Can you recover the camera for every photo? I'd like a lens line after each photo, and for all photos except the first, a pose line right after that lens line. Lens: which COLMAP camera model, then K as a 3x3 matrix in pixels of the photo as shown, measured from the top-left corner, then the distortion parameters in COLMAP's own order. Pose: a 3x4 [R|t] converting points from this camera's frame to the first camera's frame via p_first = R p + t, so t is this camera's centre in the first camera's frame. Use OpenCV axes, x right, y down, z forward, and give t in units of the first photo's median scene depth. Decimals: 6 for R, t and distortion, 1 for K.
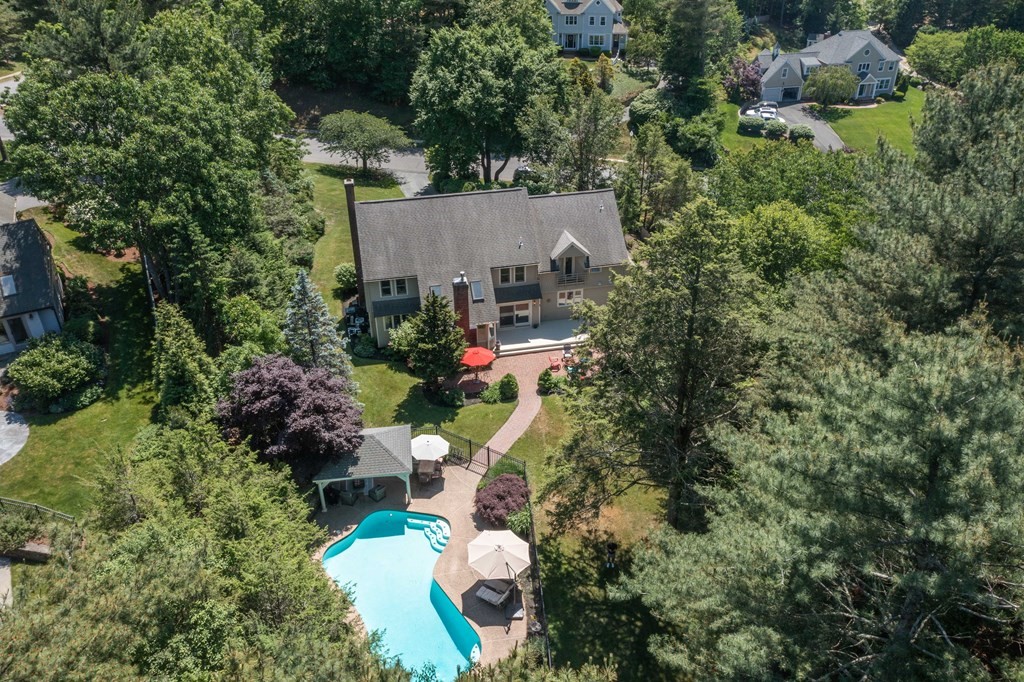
lens RADIAL K [[802.1, 0, 512.0], [0, 802.1, 341.0], [0, 0, 1]] dist [-0.043403, 0.001477]
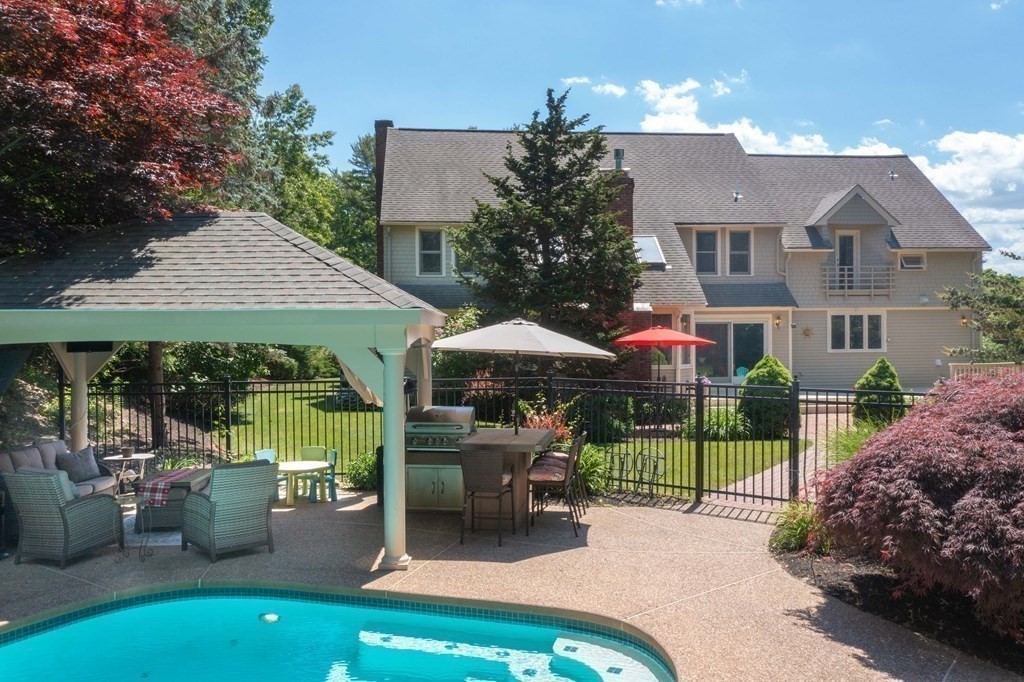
lens RADIAL K [[802.1, 0, 512.0], [0, 802.1, 341.0], [0, 0, 1]] dist [-0.043403, 0.001477]
pose [[0.994108, -0.006275, -0.108215, -0.067006], [-0.052962, 0.842933, -0.535405, 0.196977], [0.094578, 0.537981, 0.837634, 0.660143]]
